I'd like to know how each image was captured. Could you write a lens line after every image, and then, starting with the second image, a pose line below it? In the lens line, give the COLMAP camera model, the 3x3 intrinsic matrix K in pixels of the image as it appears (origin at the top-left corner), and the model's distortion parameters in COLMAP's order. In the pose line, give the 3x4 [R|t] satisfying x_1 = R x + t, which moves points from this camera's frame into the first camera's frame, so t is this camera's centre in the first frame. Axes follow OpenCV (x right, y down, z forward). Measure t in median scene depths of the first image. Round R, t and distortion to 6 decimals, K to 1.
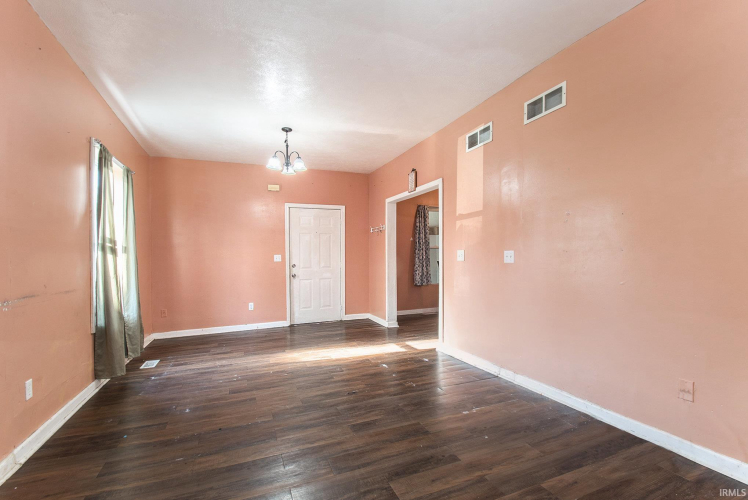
lens RADIAL K [[337.8, 0, 375.3], [0, 337.8, 264.6], [0, 0, 1]] dist [-0.000271, -0.000127]
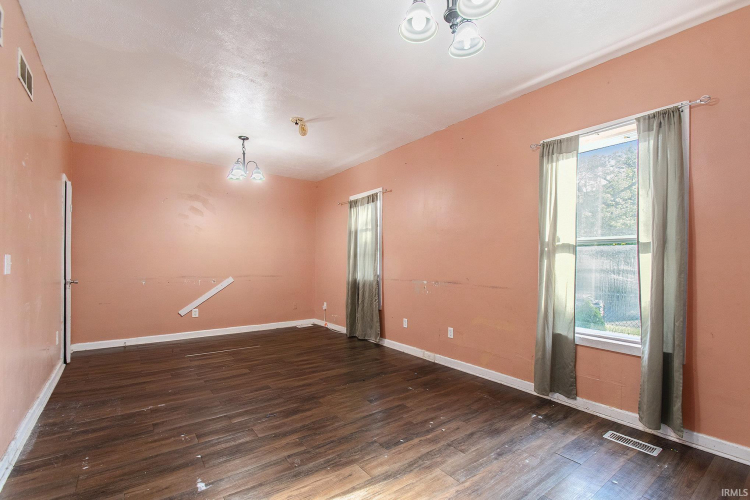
lens RADIAL K [[338.7, 0, 376.3], [0, 338.7, 264.6], [0, 0, 1]] dist [-0.000271, -0.000127]
pose [[-0.970343, 0.005250, -0.241675, -0.119225], [-0.000283, 0.999739, 0.022857, -0.036068], [0.241731, 0.022248, -0.970088, 1.804878]]
